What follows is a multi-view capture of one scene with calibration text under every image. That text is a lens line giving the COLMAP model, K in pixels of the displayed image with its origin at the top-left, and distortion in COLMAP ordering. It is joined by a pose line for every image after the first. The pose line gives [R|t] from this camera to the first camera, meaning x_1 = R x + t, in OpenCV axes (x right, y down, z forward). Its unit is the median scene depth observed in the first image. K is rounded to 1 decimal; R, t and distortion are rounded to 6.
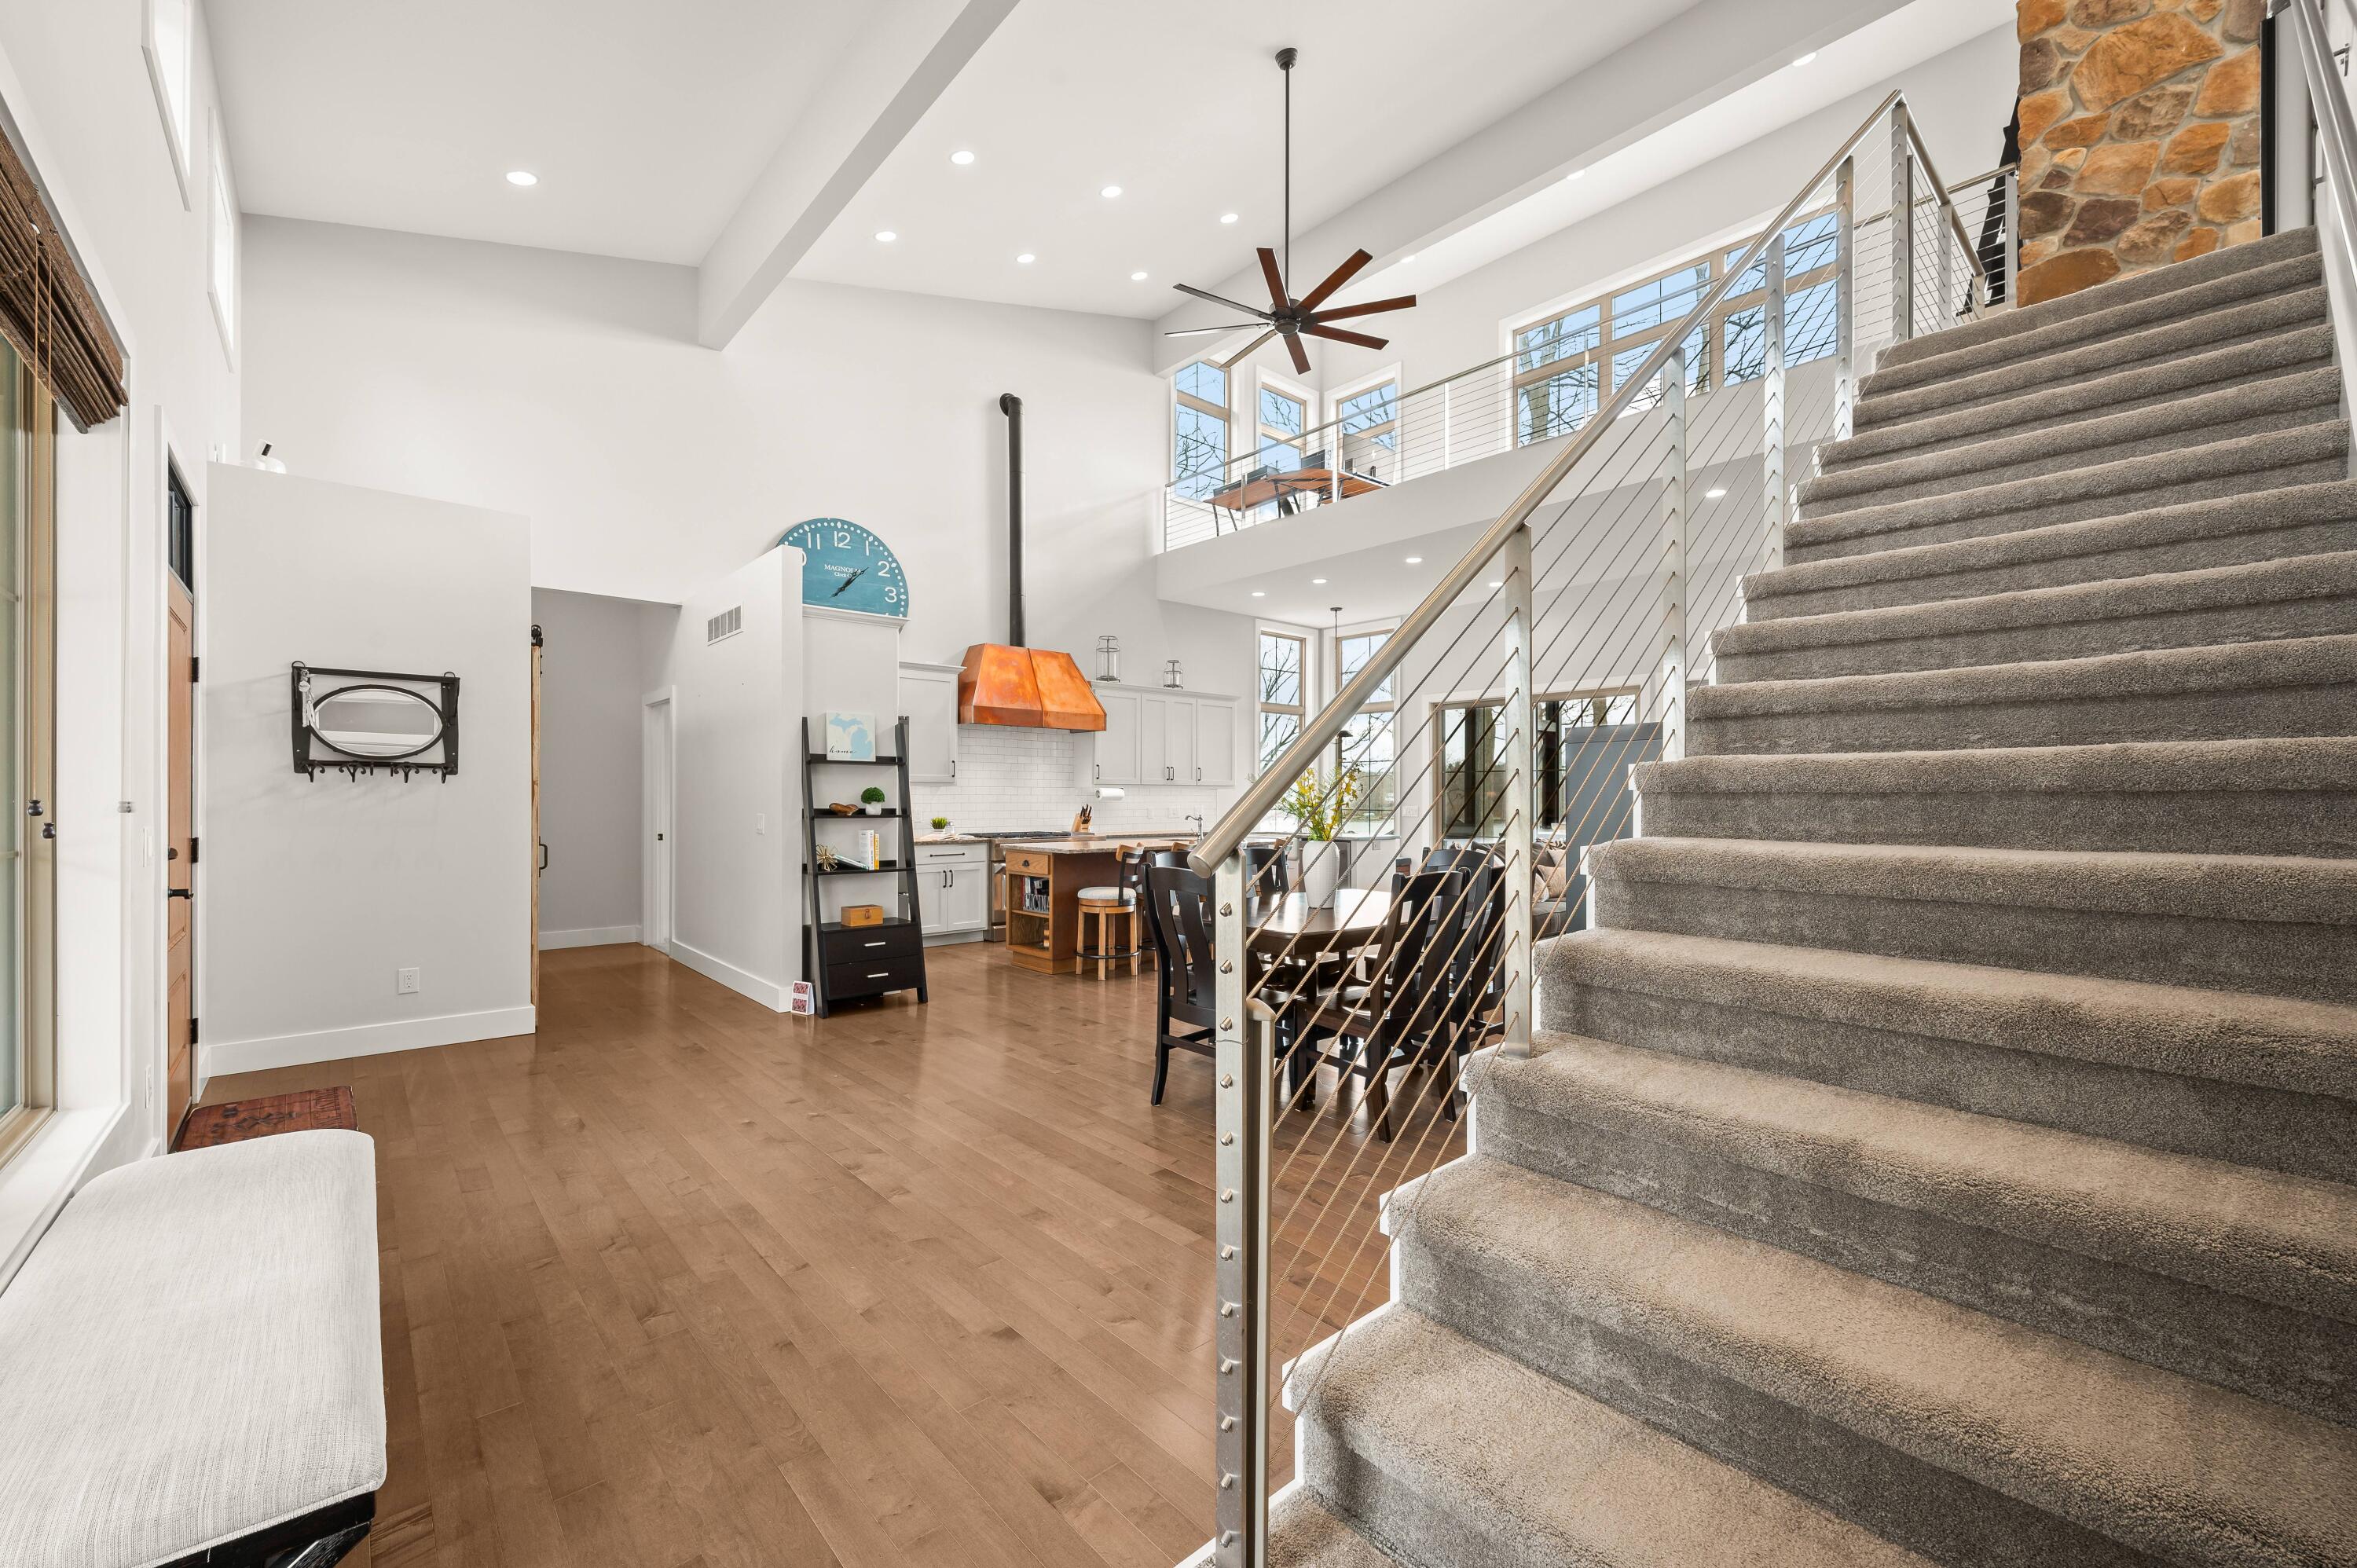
lens RADIAL K [[938.4, 0, 1167.6], [0, 938.4, 778.6], [0, 0, 1]] dist [0.000494, 0.000319]
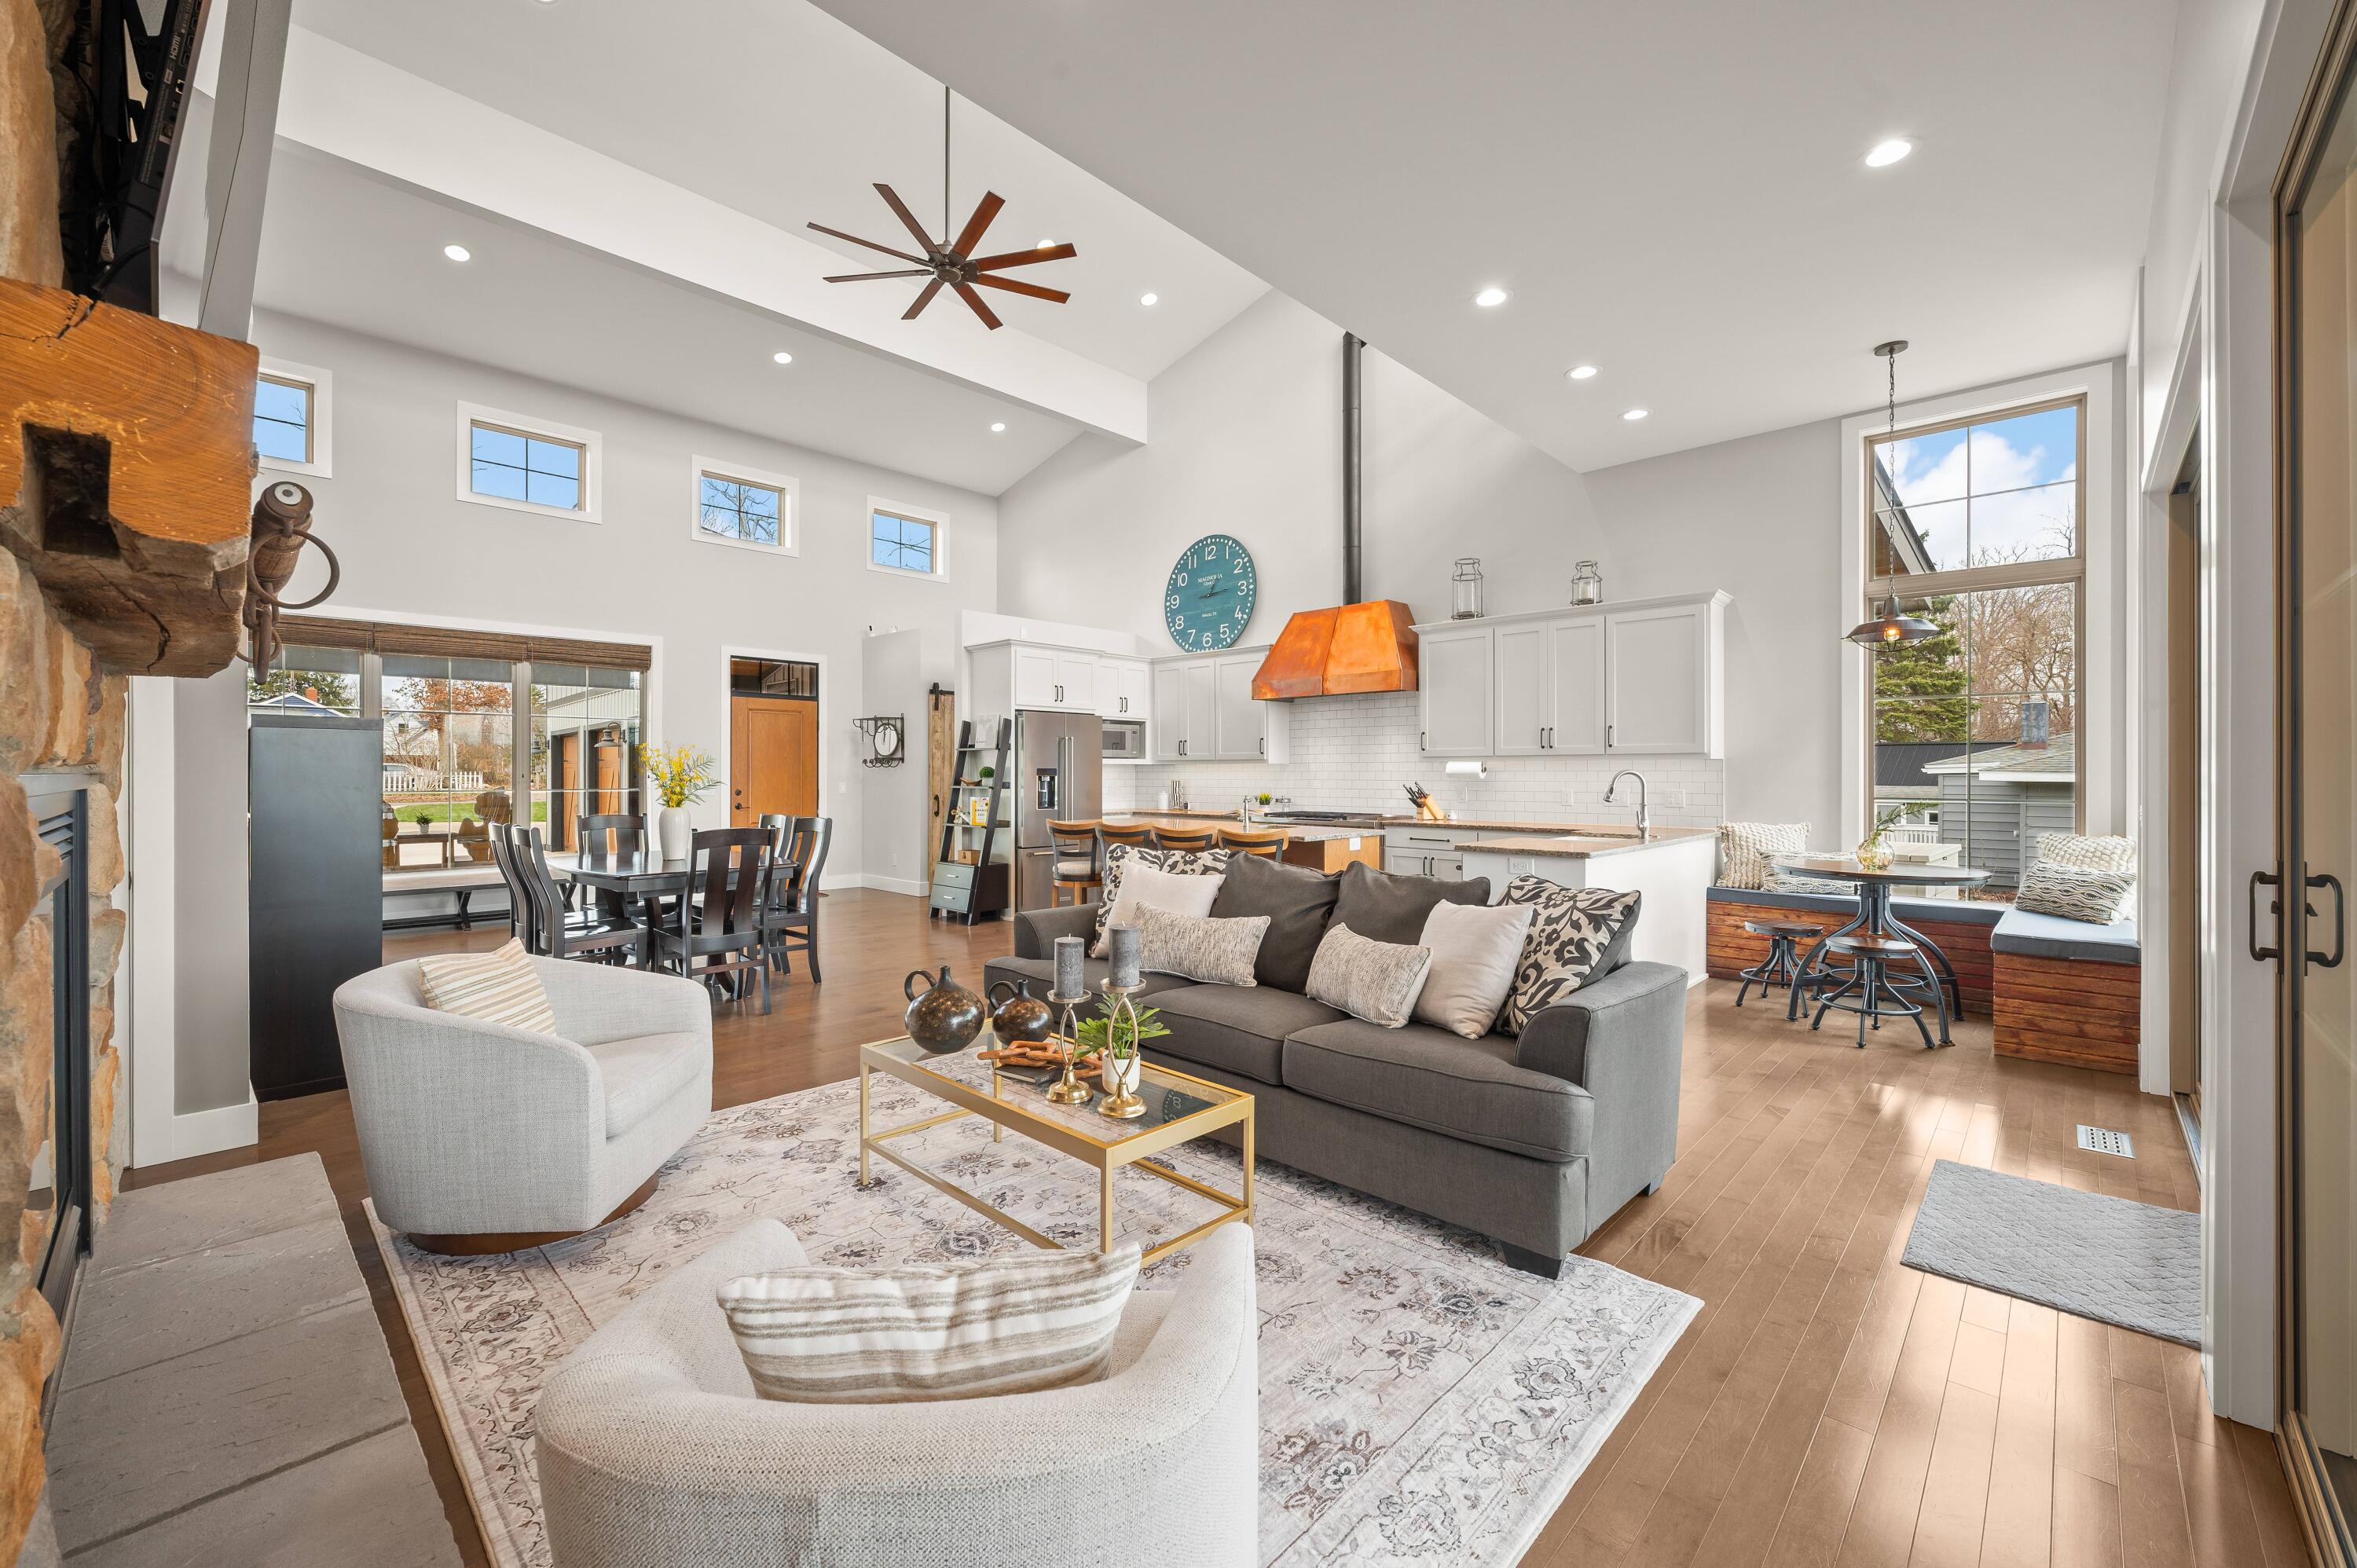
lens RADIAL K [[938.4, 0, 1167.6], [0, 938.4, 778.6], [0, 0, 1]] dist [0.000494, 0.000319]
pose [[0.078306, 0.003571, -0.996923, 0.762083], [0.017500, 0.999835, 0.004956, 0.017853], [0.996776, -0.017834, 0.078231, 0.799451]]
